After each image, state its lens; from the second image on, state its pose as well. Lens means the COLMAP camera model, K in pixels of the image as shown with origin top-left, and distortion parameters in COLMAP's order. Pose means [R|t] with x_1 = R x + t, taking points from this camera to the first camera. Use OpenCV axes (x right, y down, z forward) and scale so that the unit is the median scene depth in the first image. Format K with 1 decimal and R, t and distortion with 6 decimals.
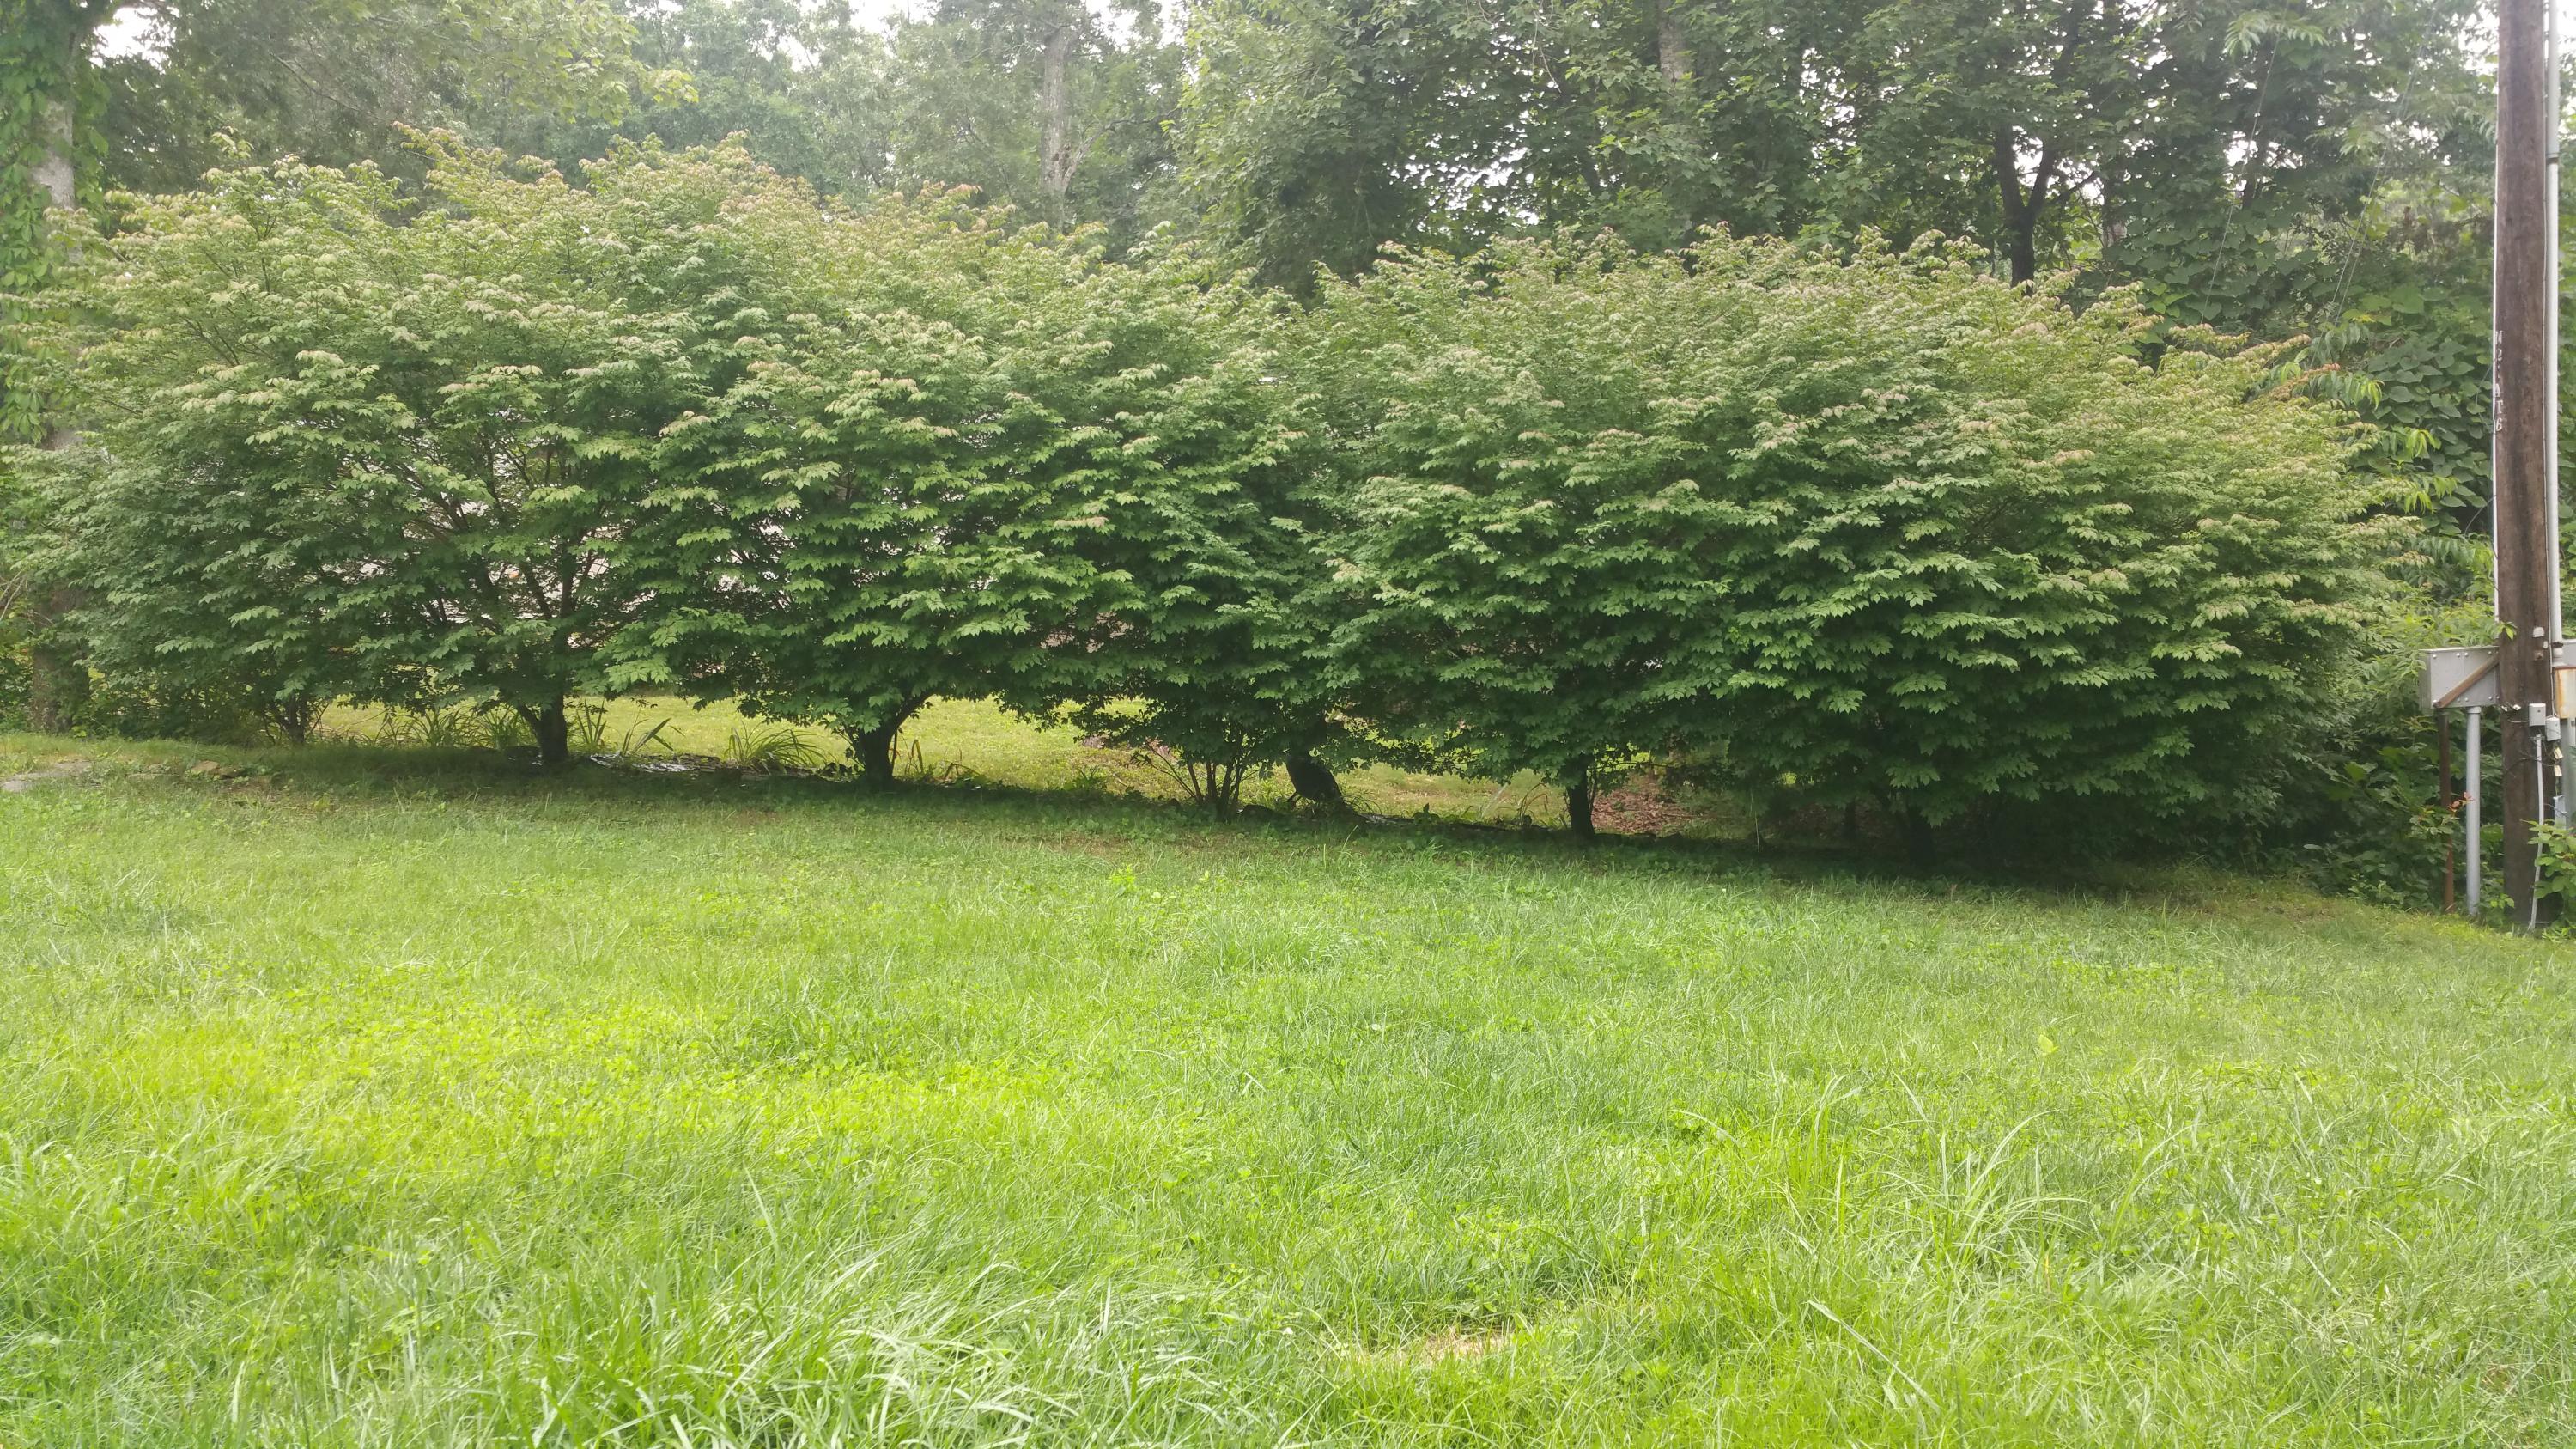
lens RADIAL K [[2181.7, 0, 1282.2], [0, 2181.7, 721.3], [0, 0, 1]] dist [0.077425, -0.096773]
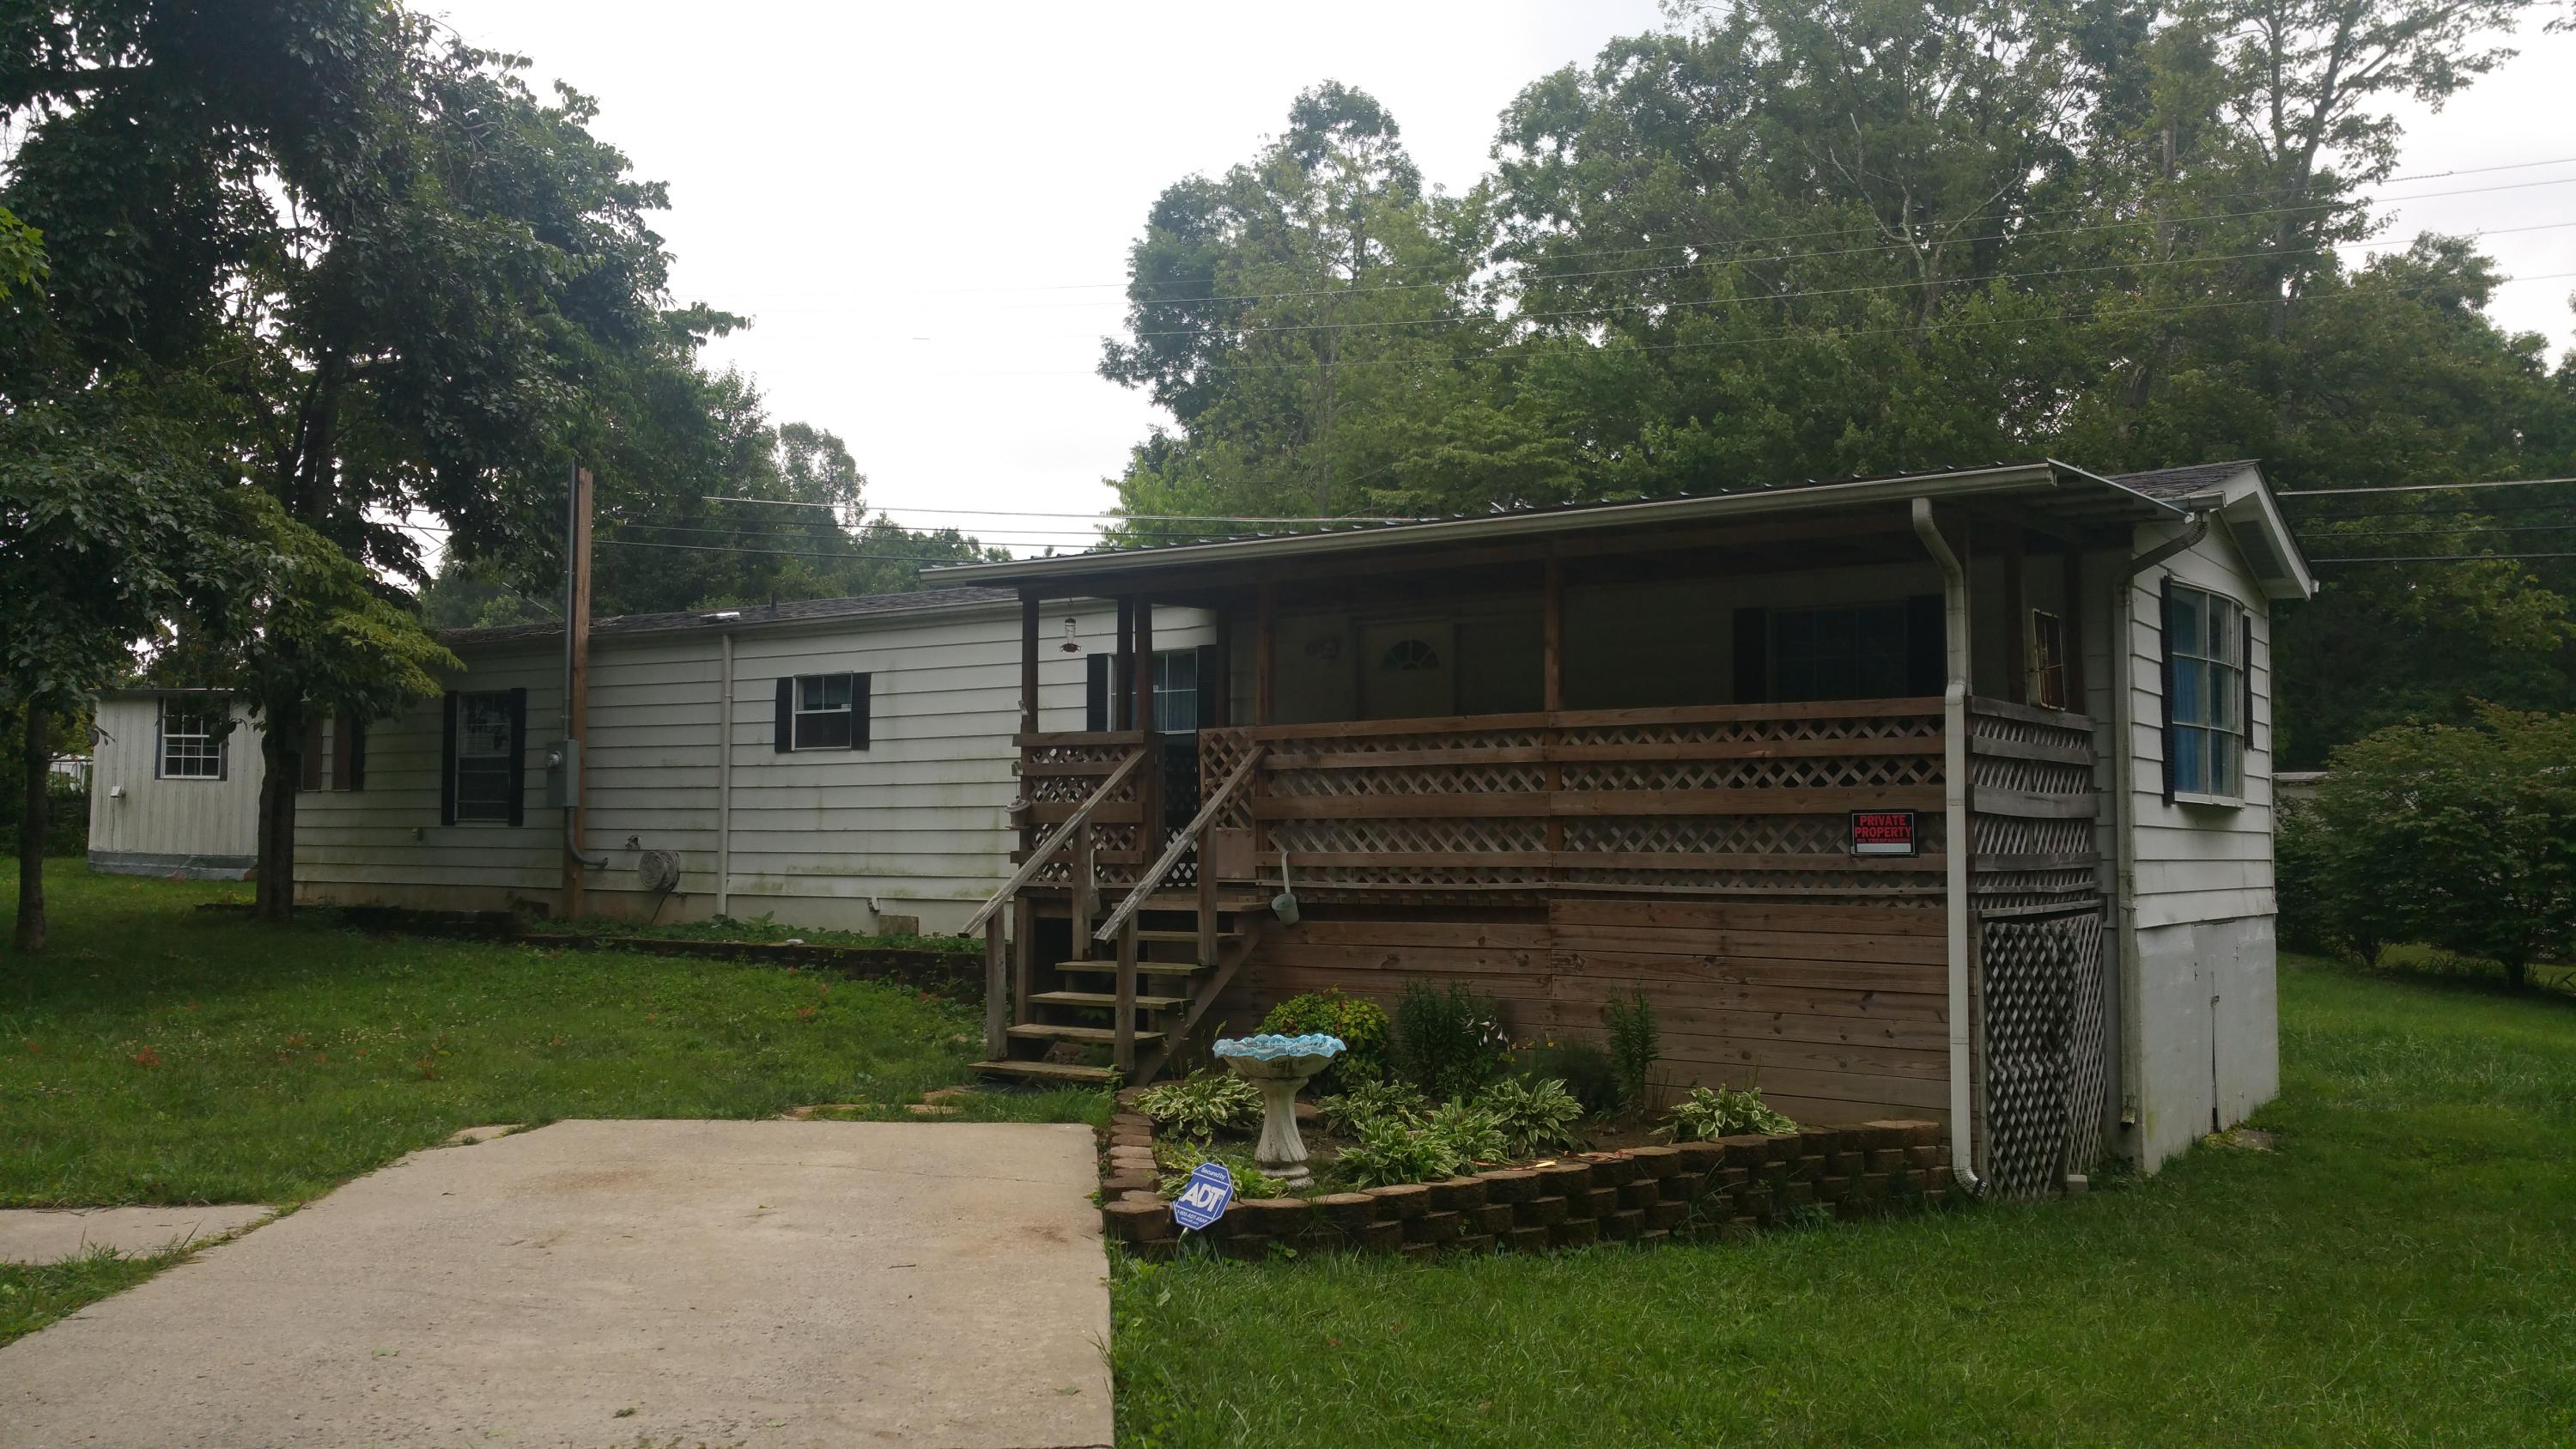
lens RADIAL K [[2181.7, 0, 1295.1], [0, 2181.7, 724.8], [0, 0, 1]] dist [0.077425, -0.096773]
pose [[0.727388, 0.014403, -0.686075, 0.306104], [-0.095266, 0.992218, -0.080172, 0.062288], [0.679582, 0.123675, 0.723100, -1.602827]]
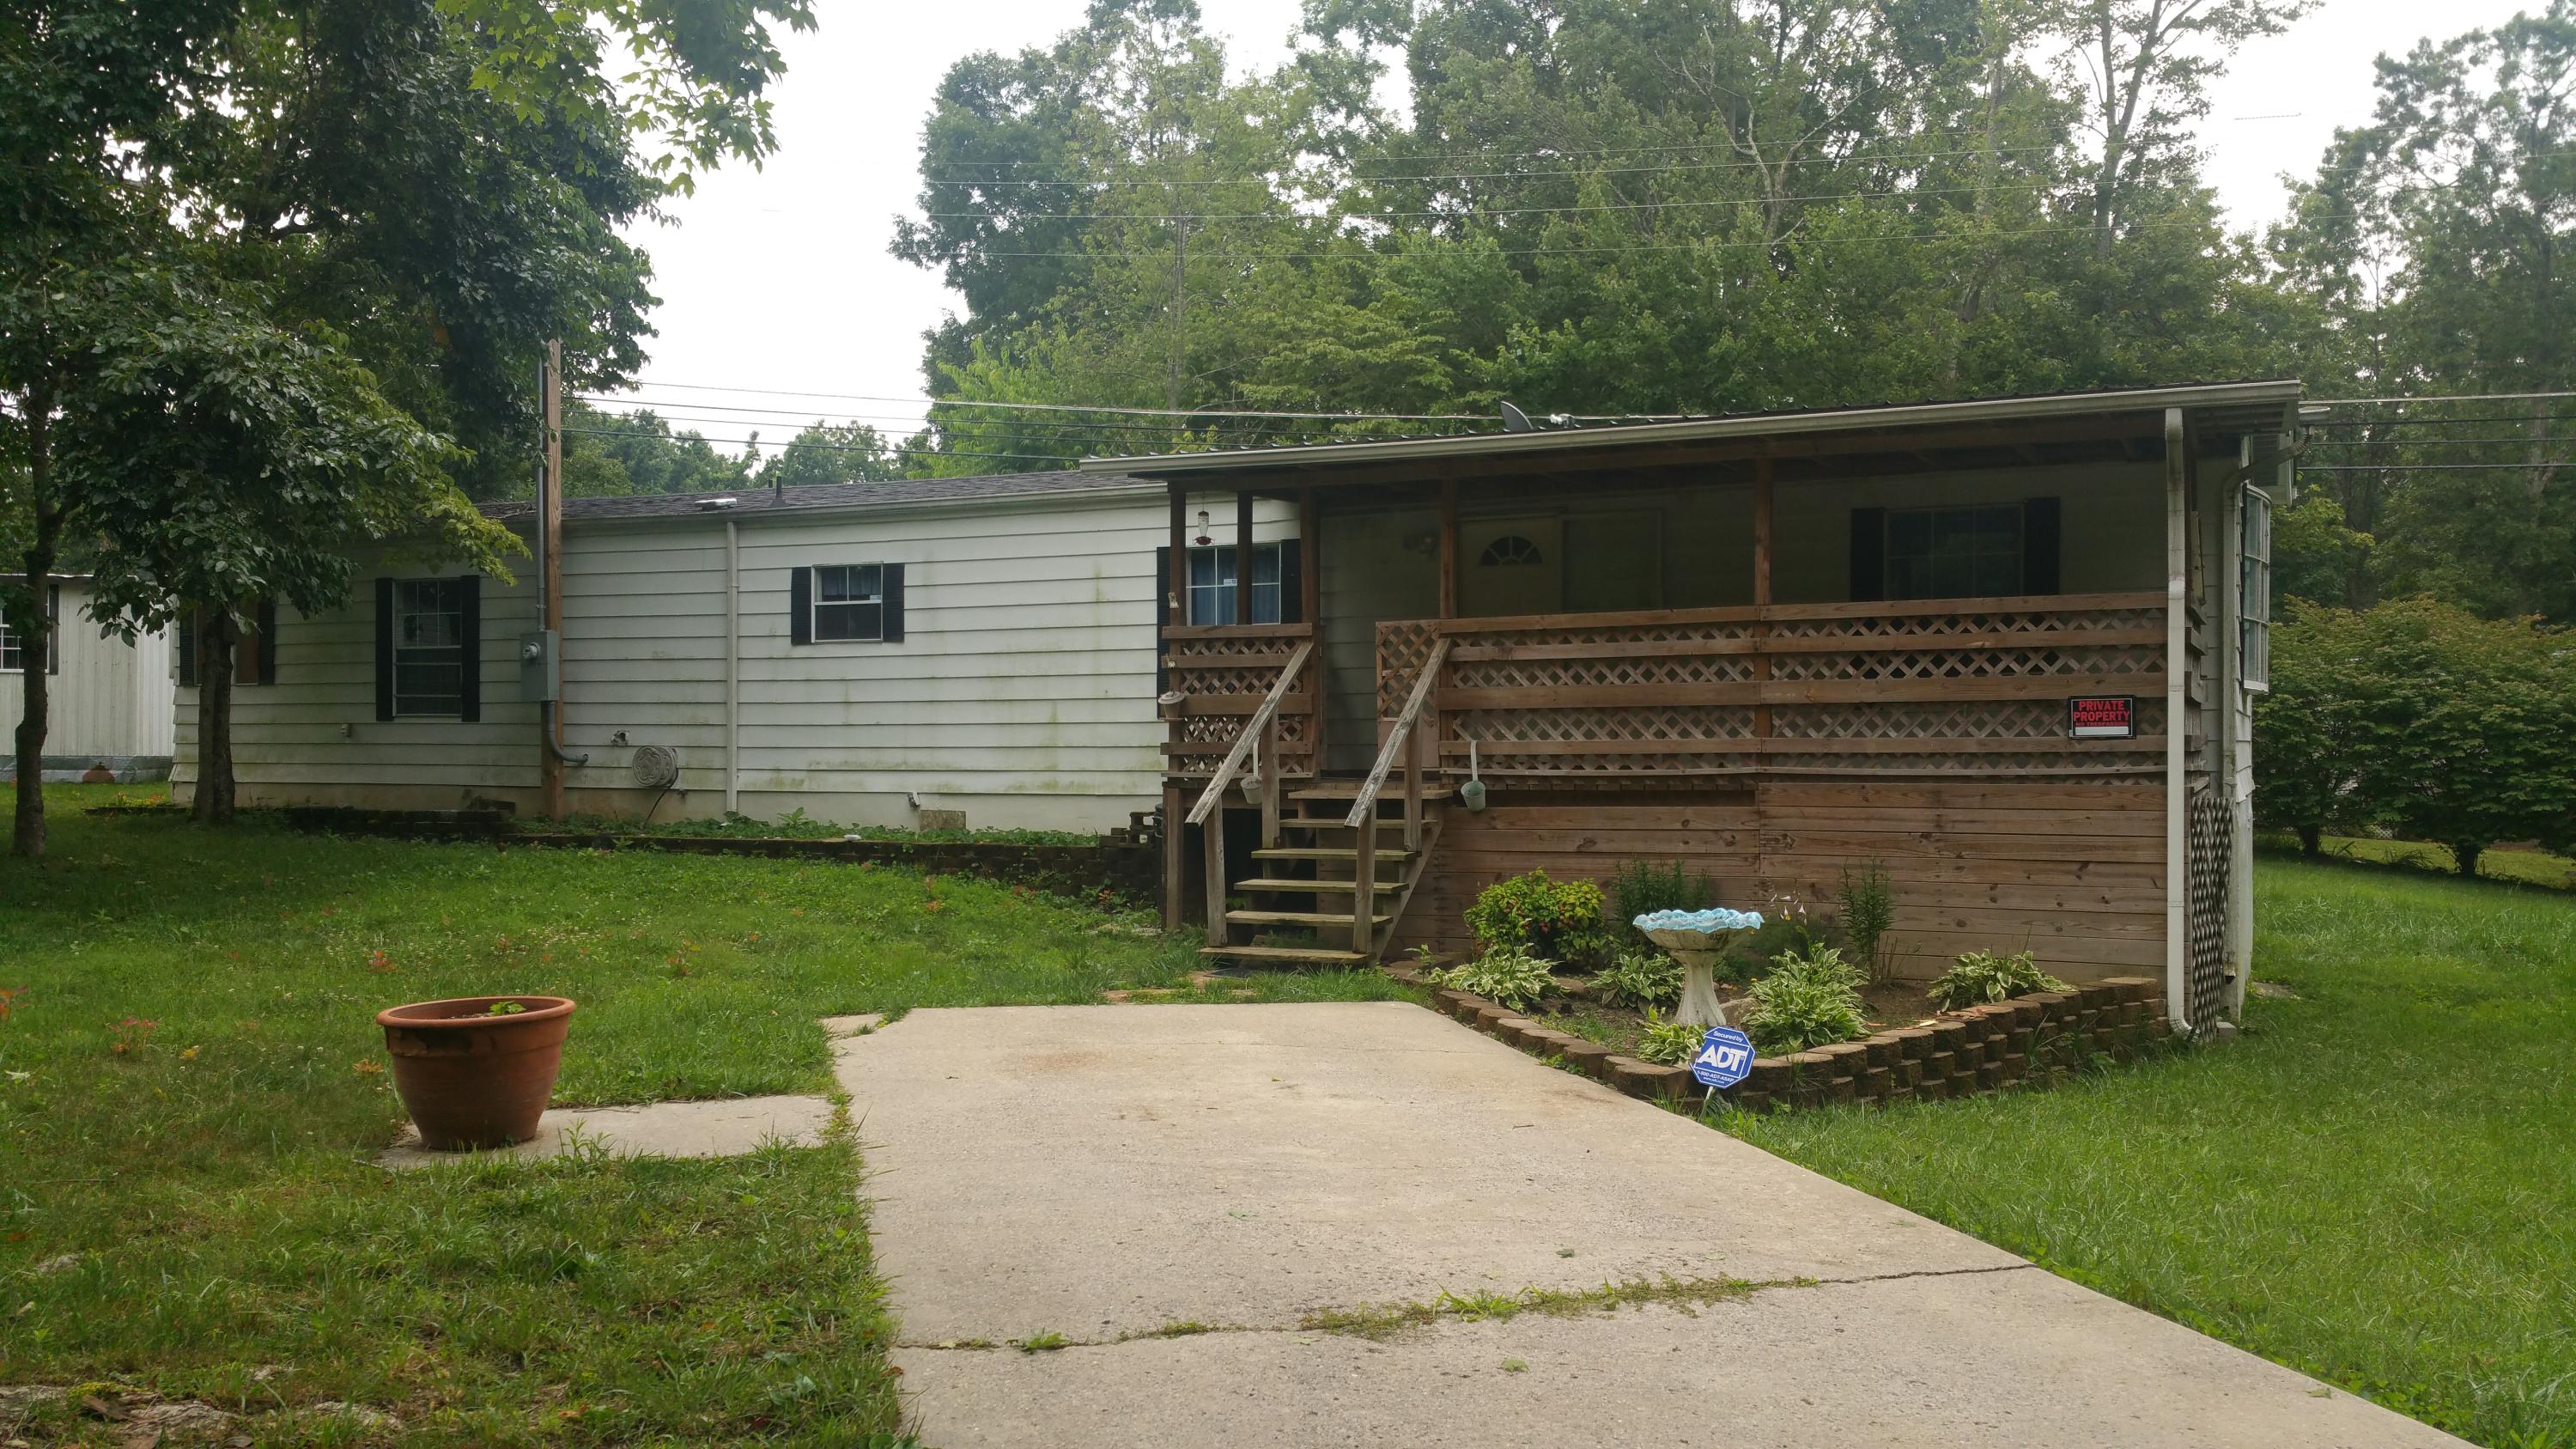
lens RADIAL K [[2181.7, 0, 1352.0], [0, 2181.7, 754.5], [0, 0, 1]] dist [0.077425, -0.096773]
pose [[0.842329, 0.049748, -0.536662, 0.067020], [-0.081675, 0.996013, -0.035866, 0.096737], [0.532739, 0.074043, 0.843035, -1.831961]]
